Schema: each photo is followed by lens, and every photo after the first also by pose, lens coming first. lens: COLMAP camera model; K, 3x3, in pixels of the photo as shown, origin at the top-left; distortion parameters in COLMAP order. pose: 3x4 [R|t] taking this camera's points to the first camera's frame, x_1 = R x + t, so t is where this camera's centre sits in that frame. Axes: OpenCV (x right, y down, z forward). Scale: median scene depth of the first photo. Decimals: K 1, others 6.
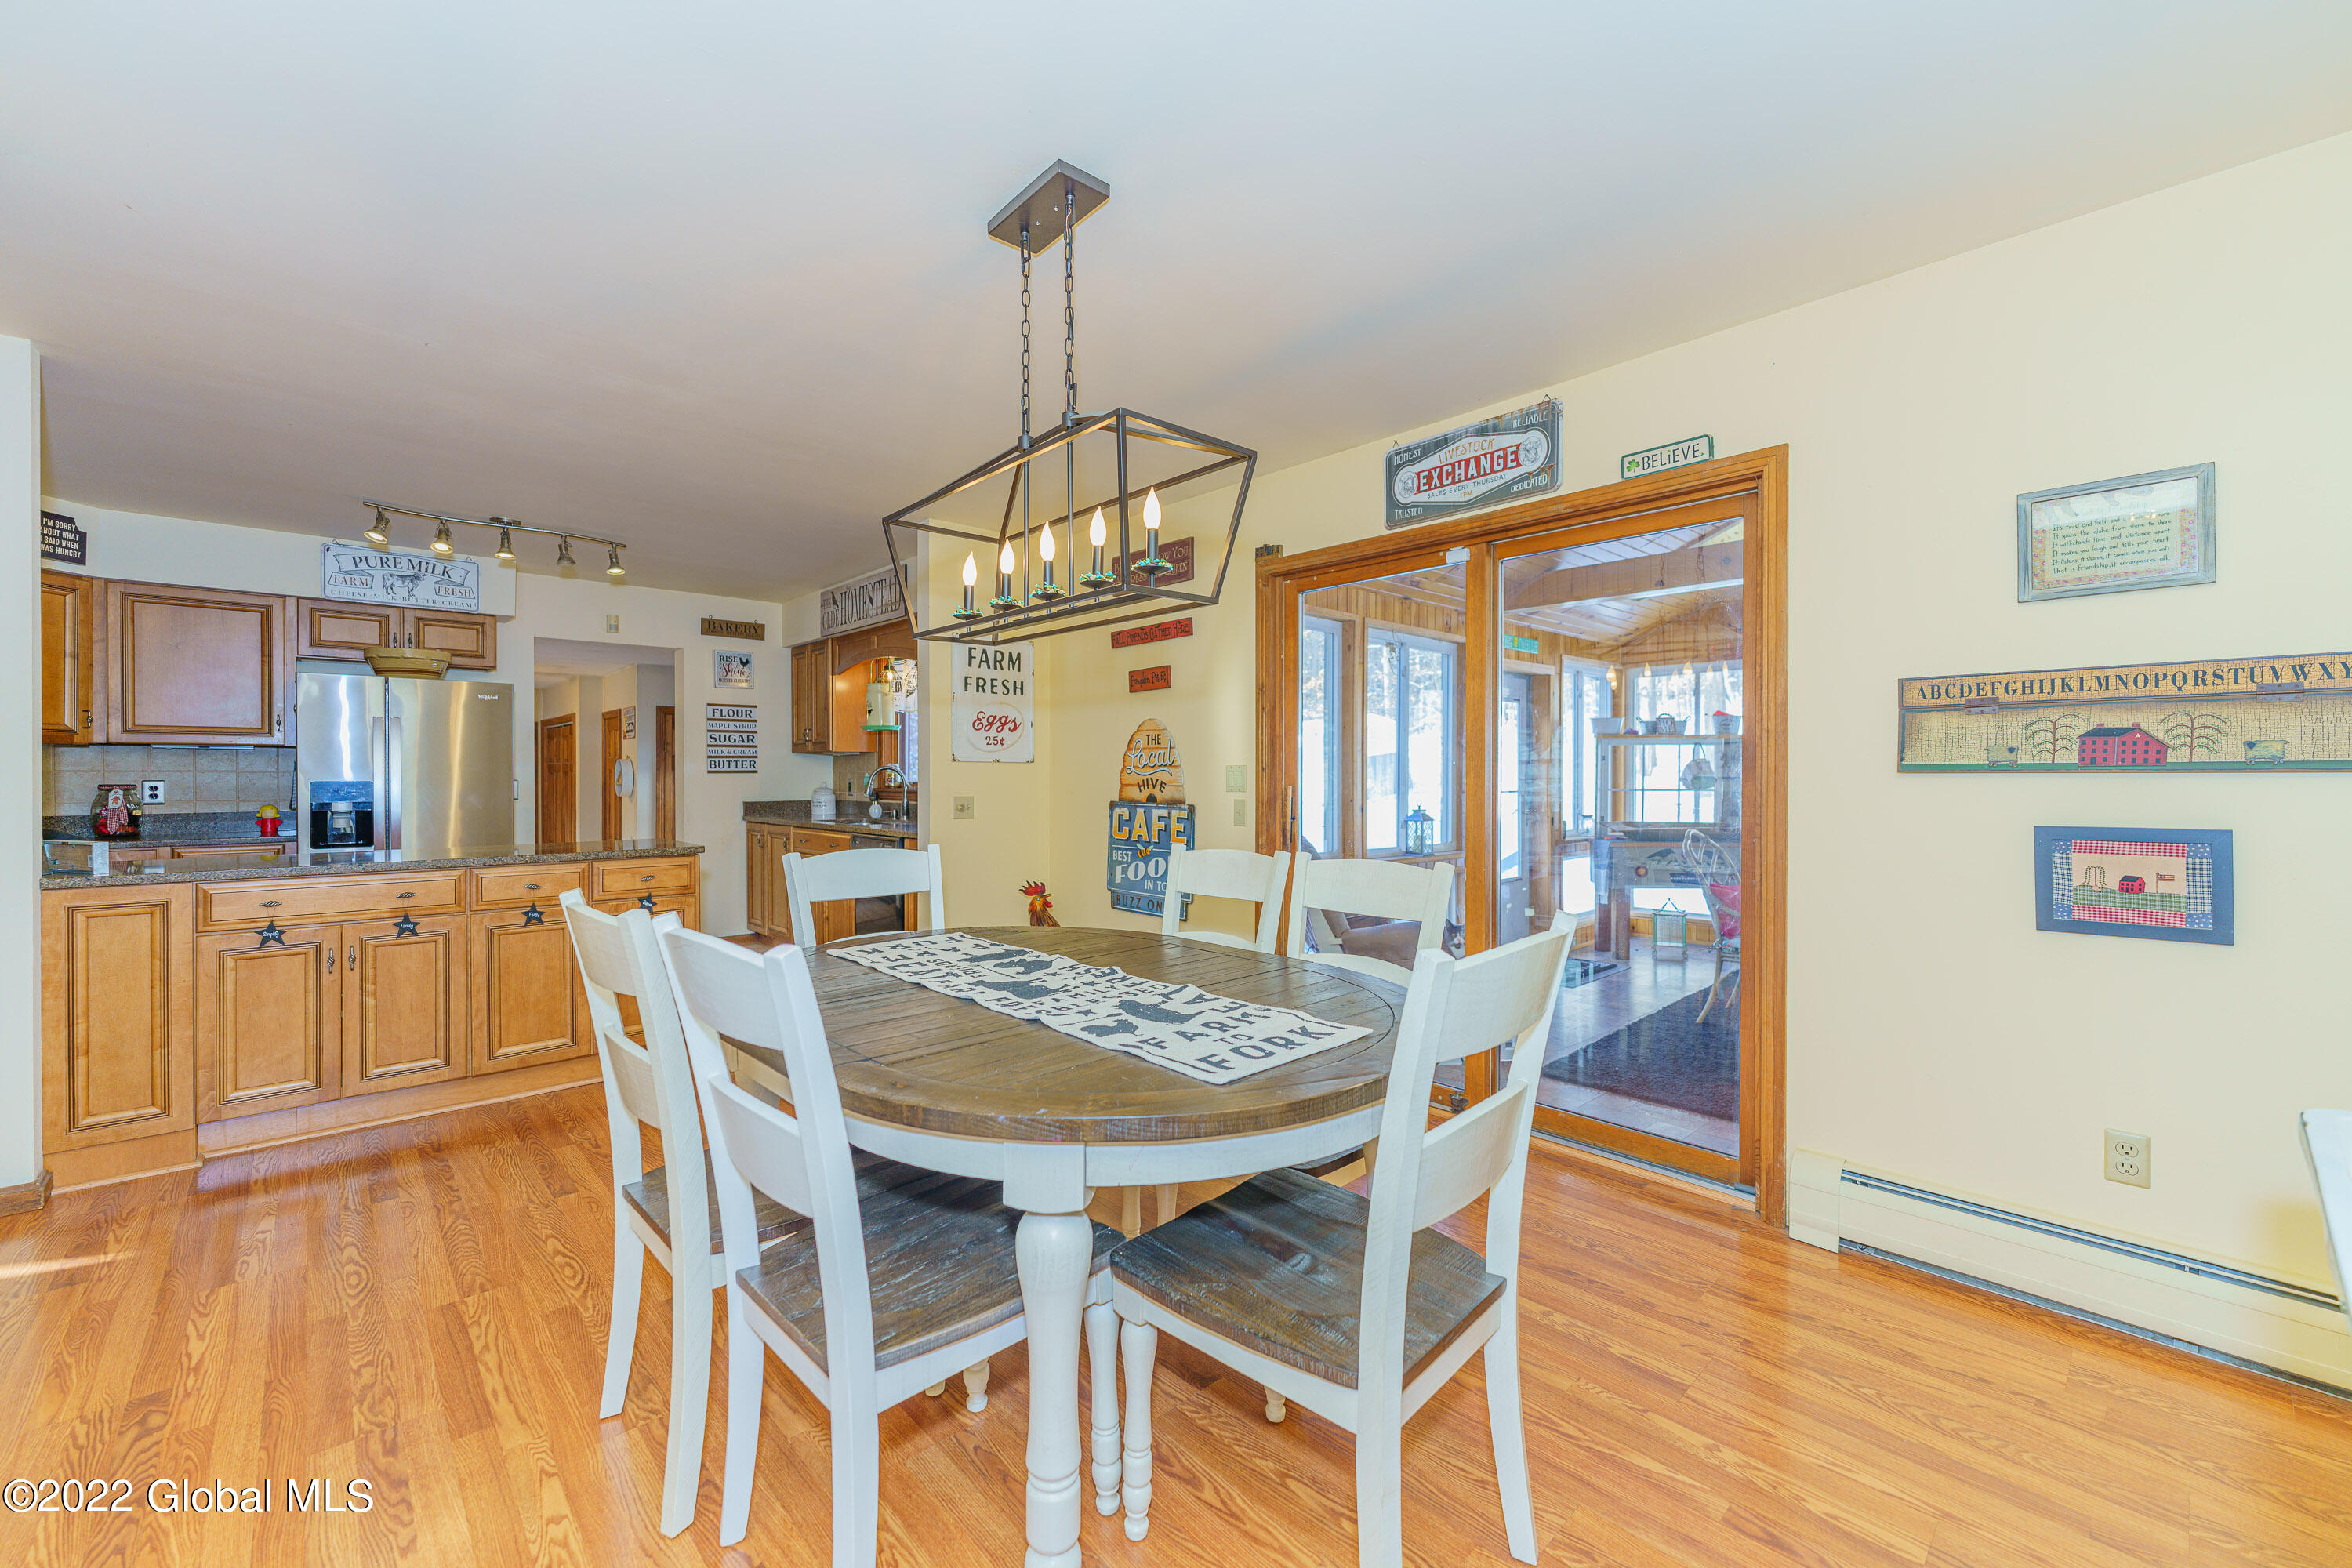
lens RADIAL K [[933.3, 0, 1171.2], [0, 933.3, 777.9], [0, 0, 1]] dist [0.002646, -0.000289]
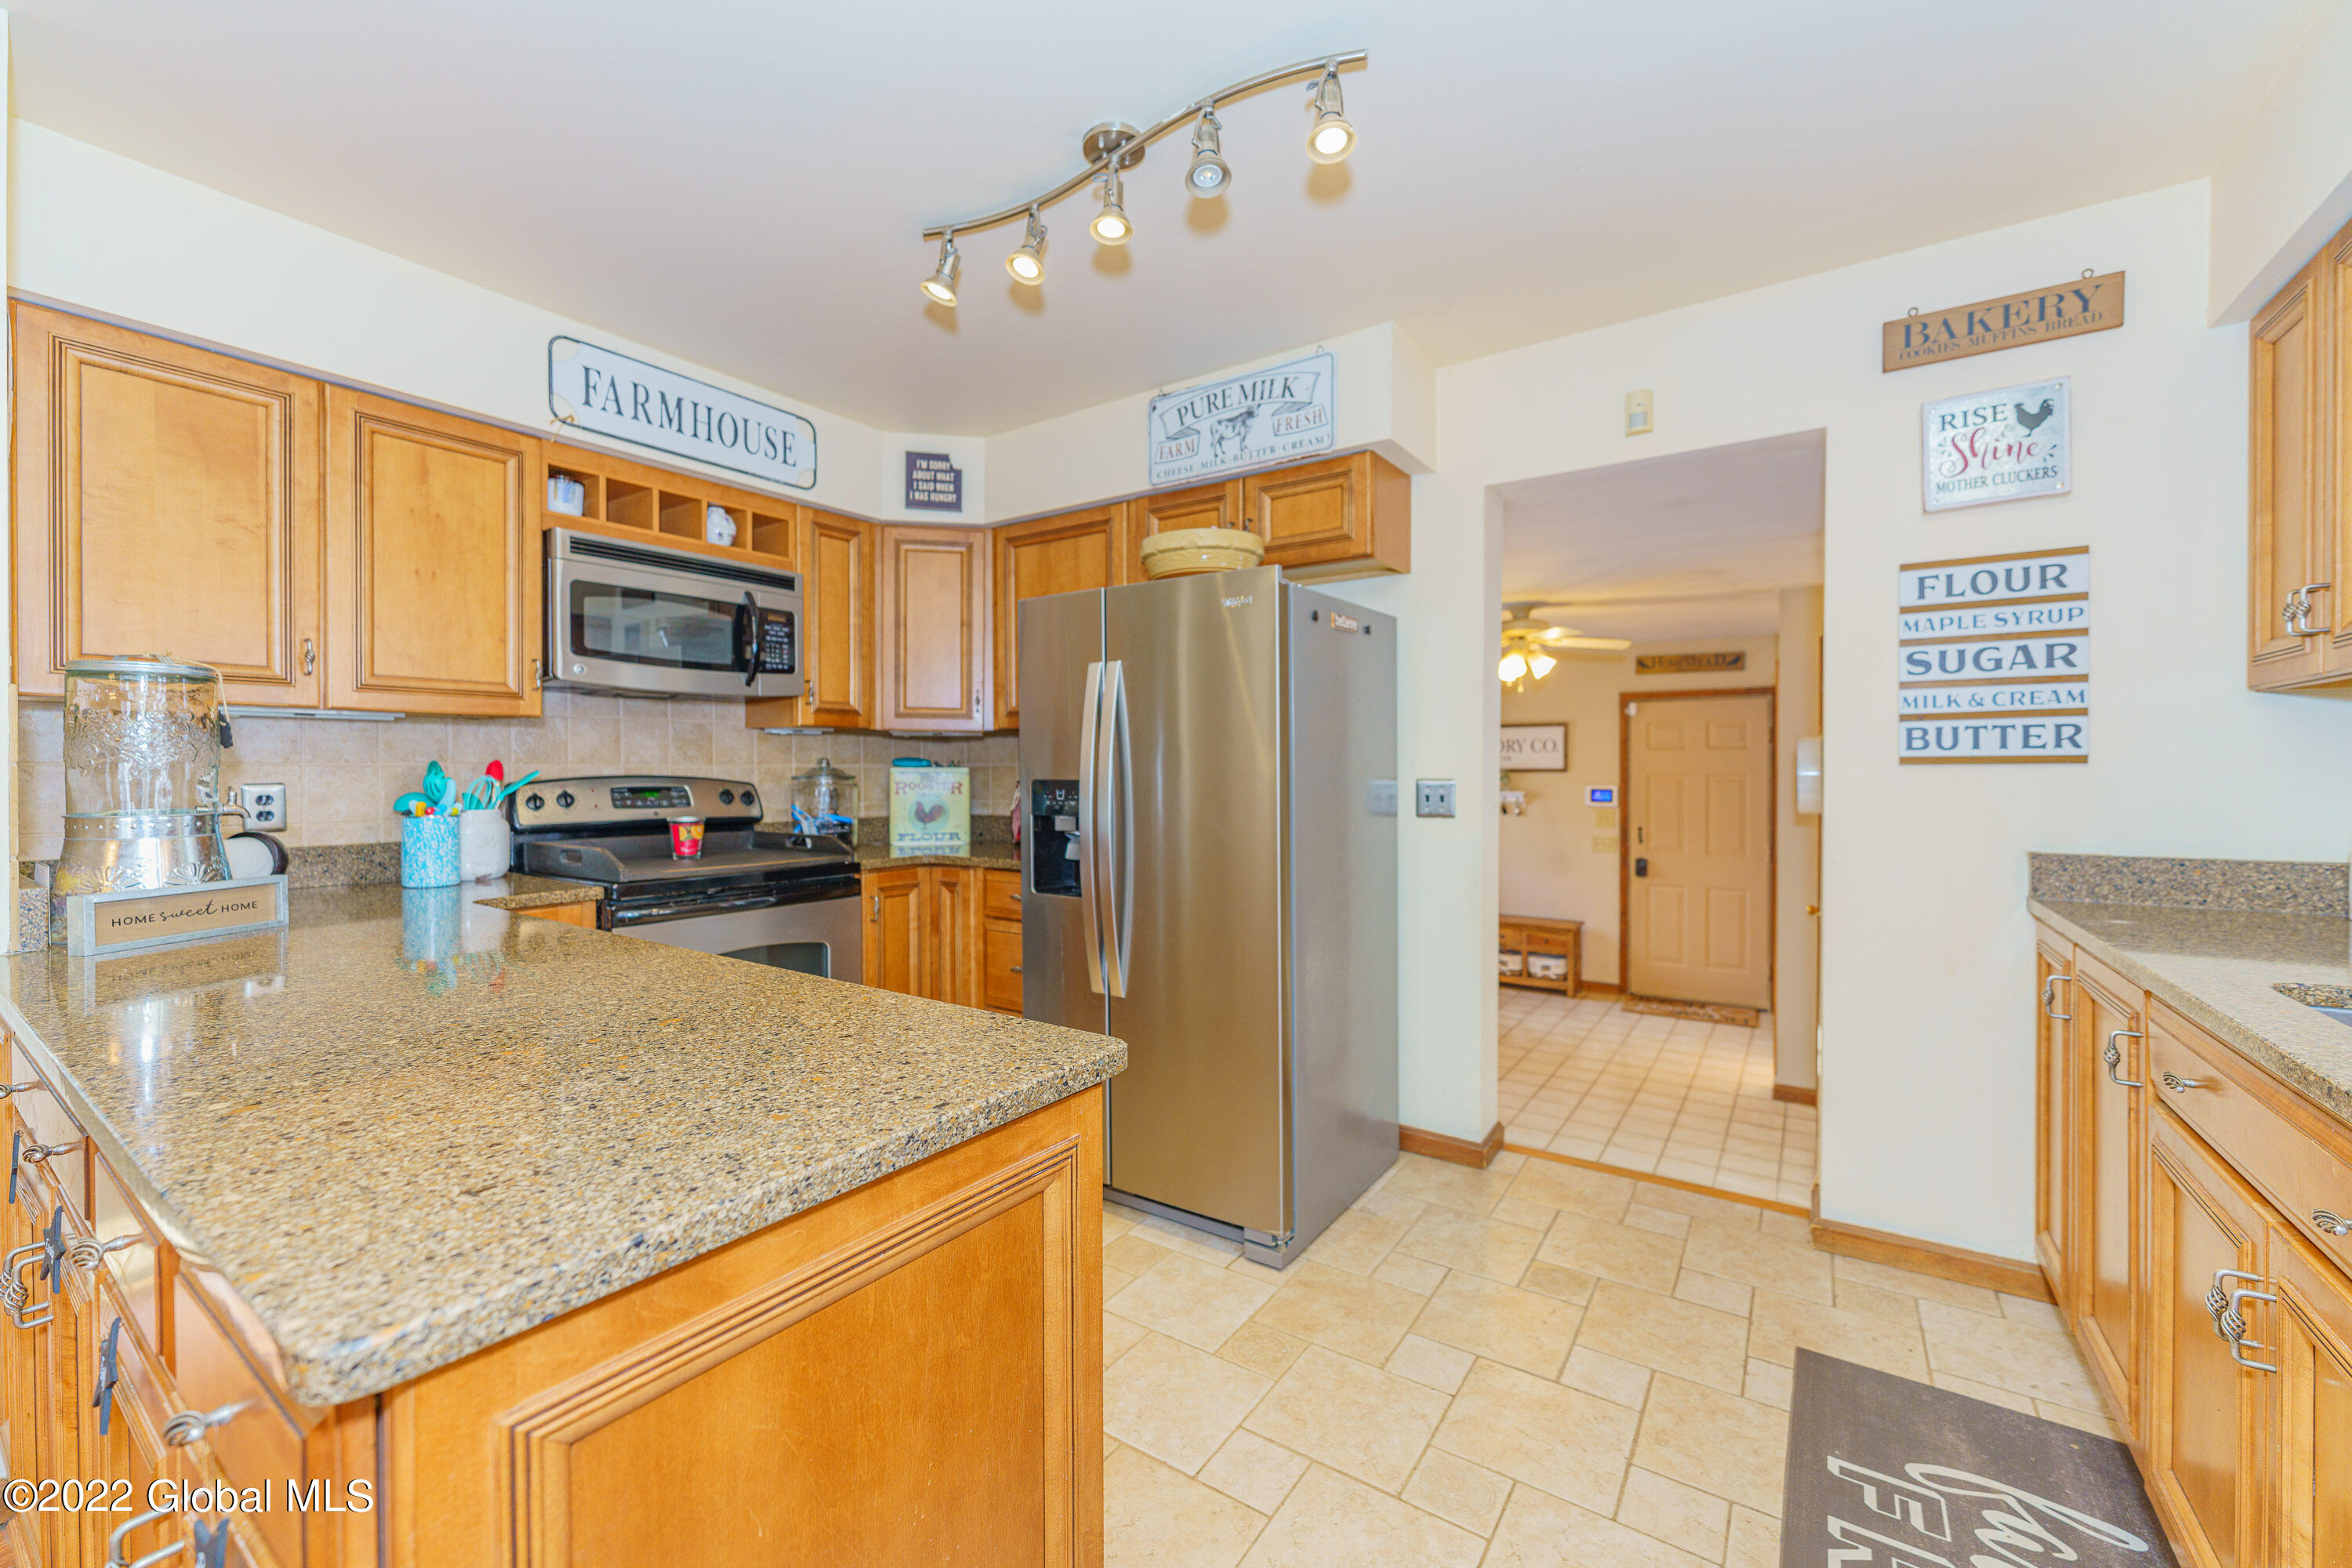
lens RADIAL K [[933.3, 0, 1172.4], [0, 933.3, 776.1], [0, 0, 1]] dist [0.002646, -0.000289]
pose [[0.224916, 0.007846, -0.974347, -0.314980], [-0.004145, 0.999966, 0.007095, -0.002927], [0.974369, 0.002443, 0.224941, 0.955521]]
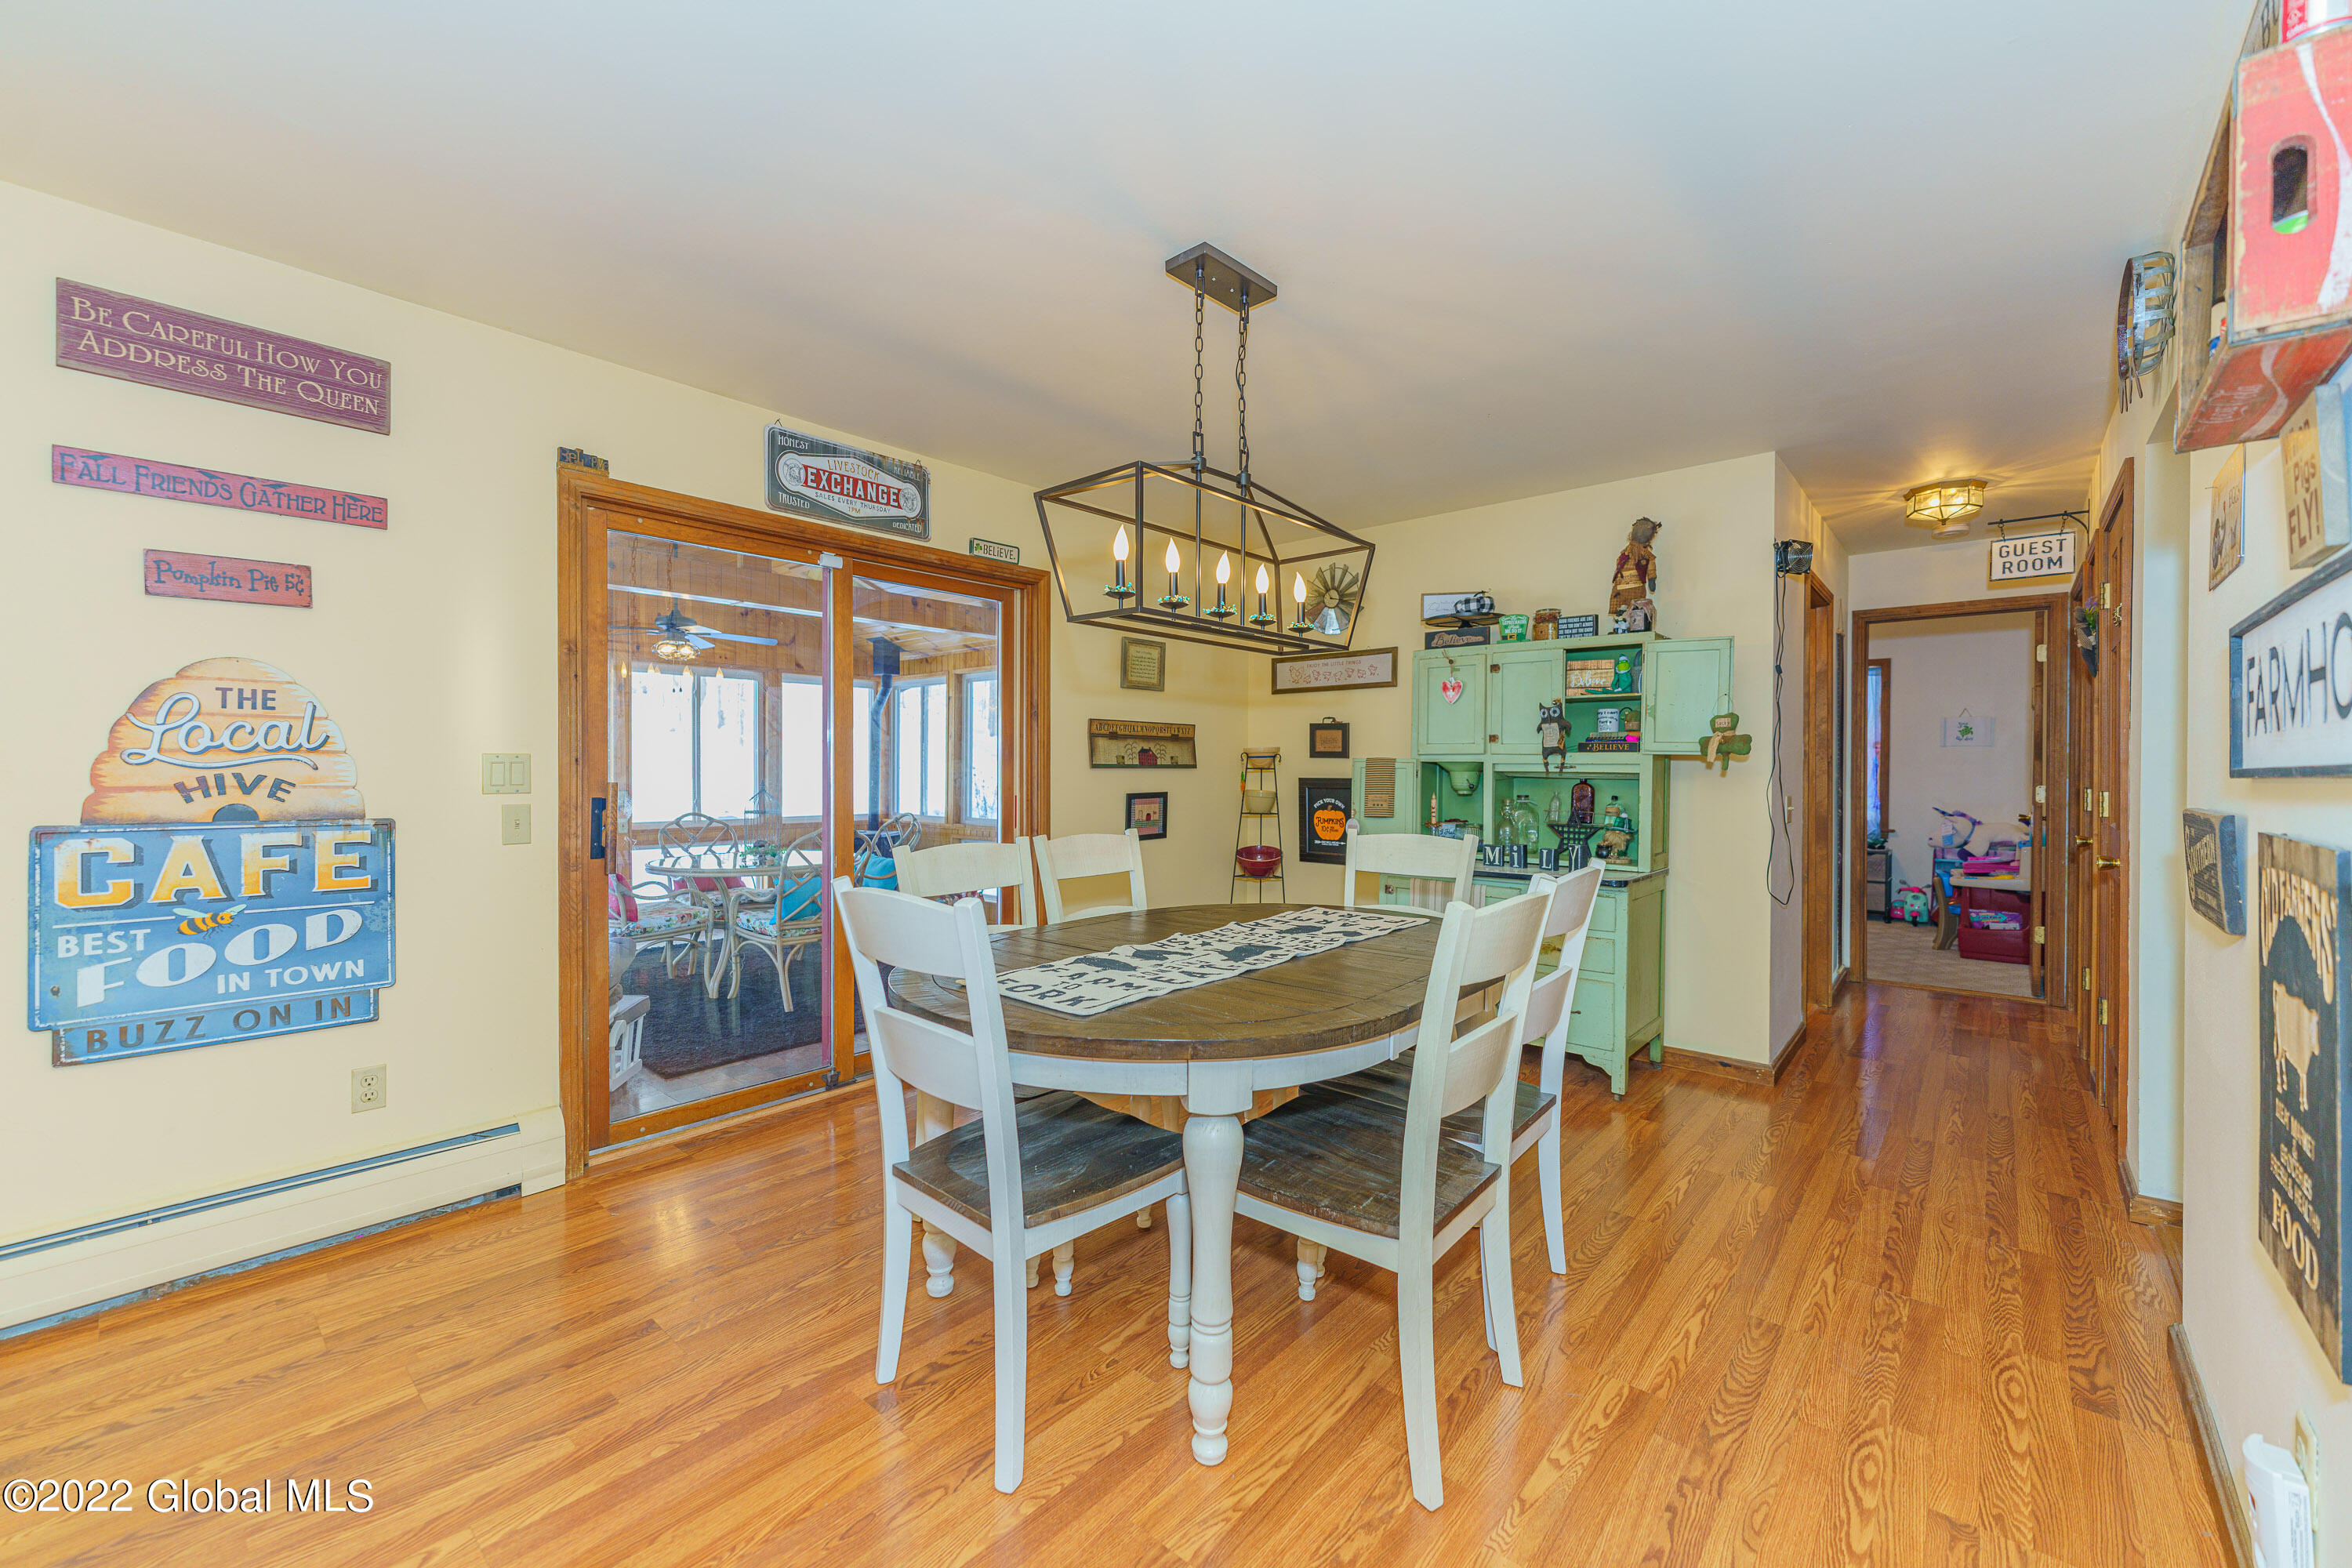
lens RADIAL K [[933.3, 0, 1168.2], [0, 933.3, 785.7], [0, 0, 1]] dist [0.002646, -0.000289]
pose [[-0.101206, -0.014804, 0.994755, -0.574030], [0.003105, 0.999880, 0.015196, 0.000570], [-0.994861, 0.004626, -0.101148, 0.533055]]
